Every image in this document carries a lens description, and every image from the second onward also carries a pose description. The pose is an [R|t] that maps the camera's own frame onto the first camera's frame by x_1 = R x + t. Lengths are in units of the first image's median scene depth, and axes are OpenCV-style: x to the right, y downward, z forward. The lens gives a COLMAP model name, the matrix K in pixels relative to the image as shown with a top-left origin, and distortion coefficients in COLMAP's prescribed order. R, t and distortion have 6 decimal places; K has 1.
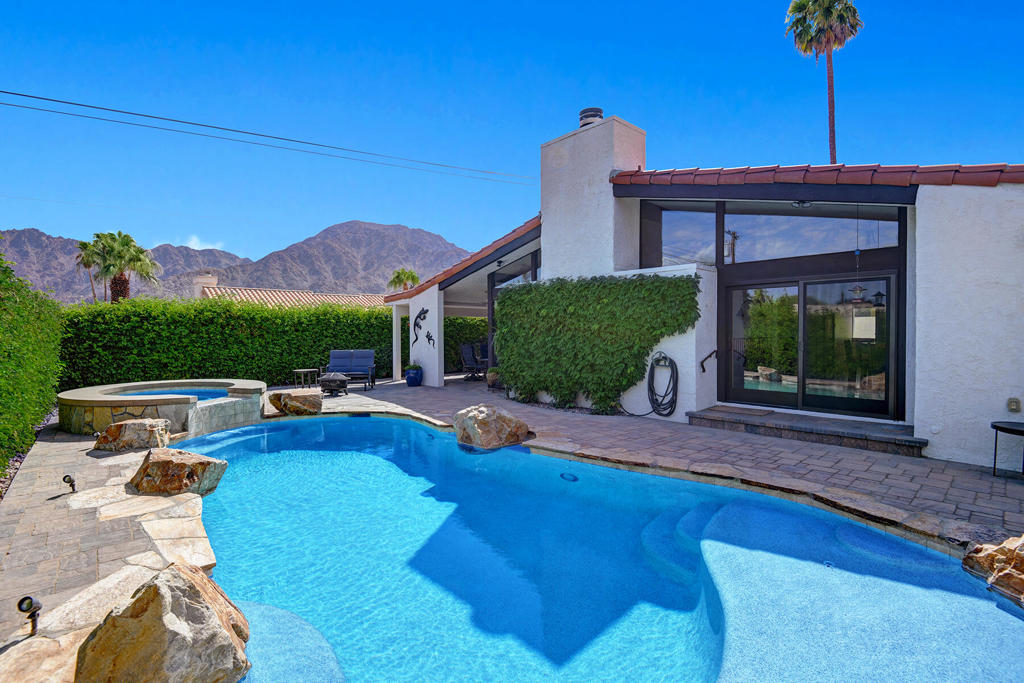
lens RADIAL K [[481.3, 0, 512.0], [0, 481.3, 341.5], [0, 0, 1]] dist [-0.001987, -0.023802]
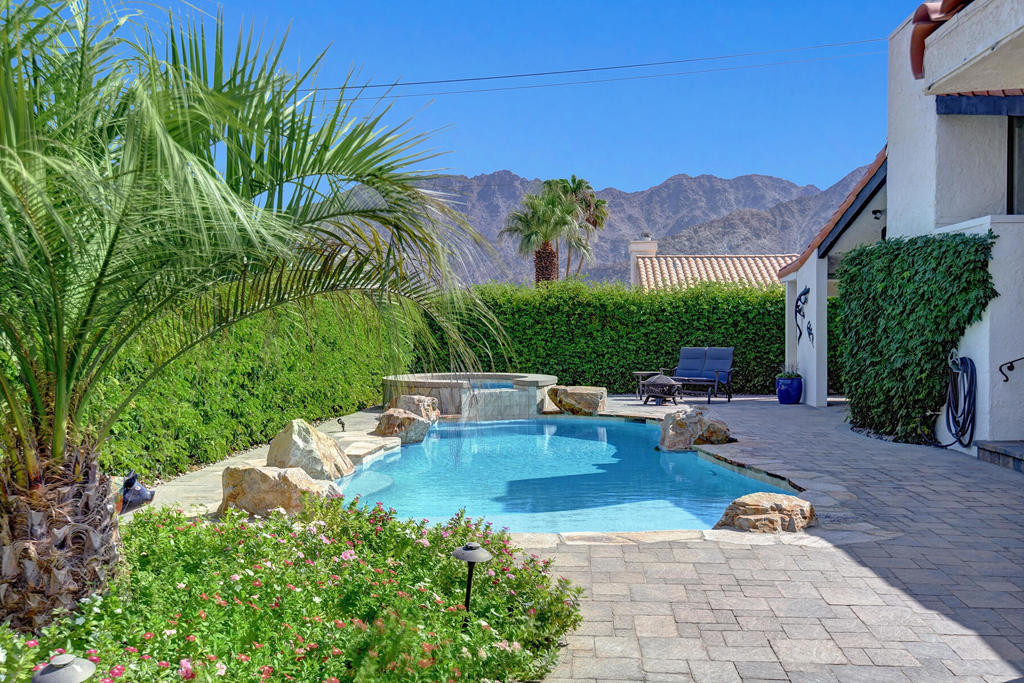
lens RADIAL K [[1032.1, 0, 512.0], [0, 1032.1, 341.5], [0, 0, 1]] dist [0.087087, 0.001331]
pose [[0.696889, 0.012415, -0.717071, 0.575037], [-0.016909, 0.999857, 0.000878, 0.012539], [0.716979, 0.011513, 0.696999, -0.284396]]
